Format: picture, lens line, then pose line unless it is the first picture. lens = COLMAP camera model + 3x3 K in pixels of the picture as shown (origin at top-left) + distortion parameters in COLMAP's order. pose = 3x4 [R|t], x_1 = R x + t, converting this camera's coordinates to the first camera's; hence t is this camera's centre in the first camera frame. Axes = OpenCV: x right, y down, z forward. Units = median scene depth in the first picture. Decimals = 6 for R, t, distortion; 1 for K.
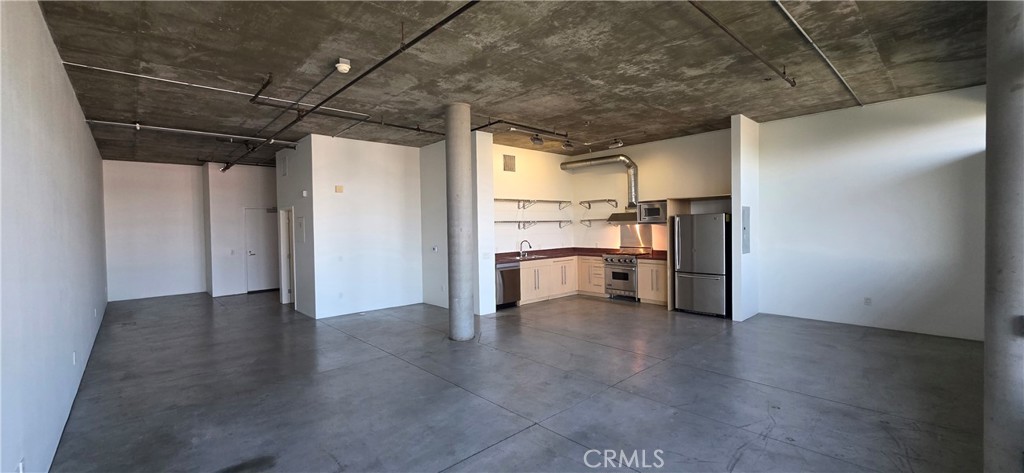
lens RADIAL K [[410.7, 0, 510.4], [0, 410.7, 233.2], [0, 0, 1]] dist [-0.001253, 0.002890]
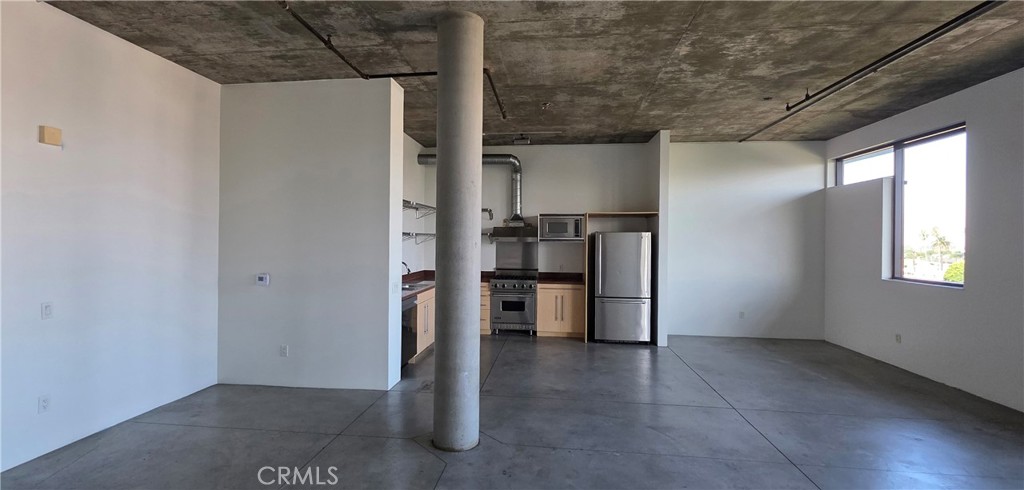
lens RADIAL K [[456.0, 0, 503.9], [0, 456.0, 240.3], [0, 0, 1]] dist [0.002434, -0.000480]
pose [[0.762517, 0.025846, 0.646451, -0.321858], [-0.010697, 0.999569, -0.027346, 0.001299], [-0.646879, 0.013937, 0.762465, 0.334693]]
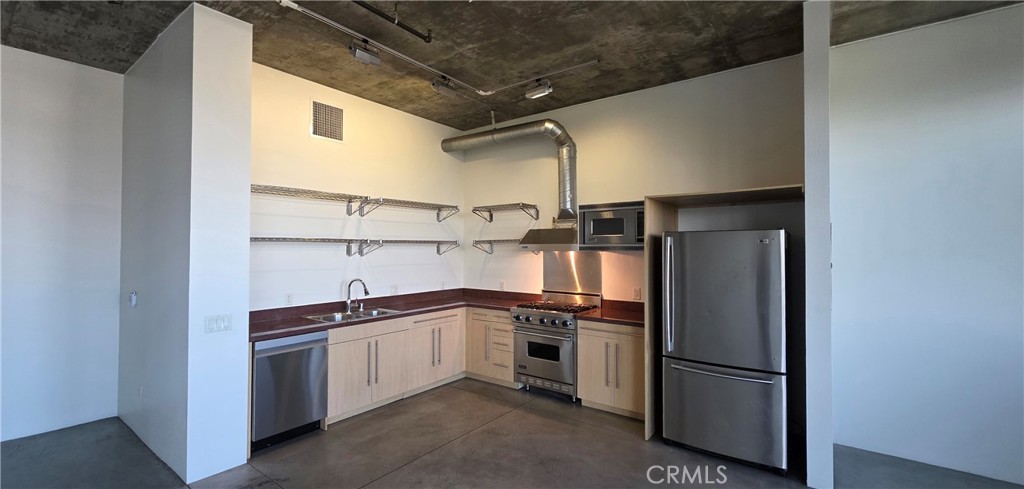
lens RADIAL K [[426.6, 0, 488.2], [0, 426.6, 238.6], [0, 0, 1]] dist [0.008516, 0.000275]
pose [[0.988553, 0.023708, 0.149002, 0.116827], [-0.017571, 0.998948, -0.042366, -0.012017], [-0.149850, 0.039263, 0.987929, 0.478961]]
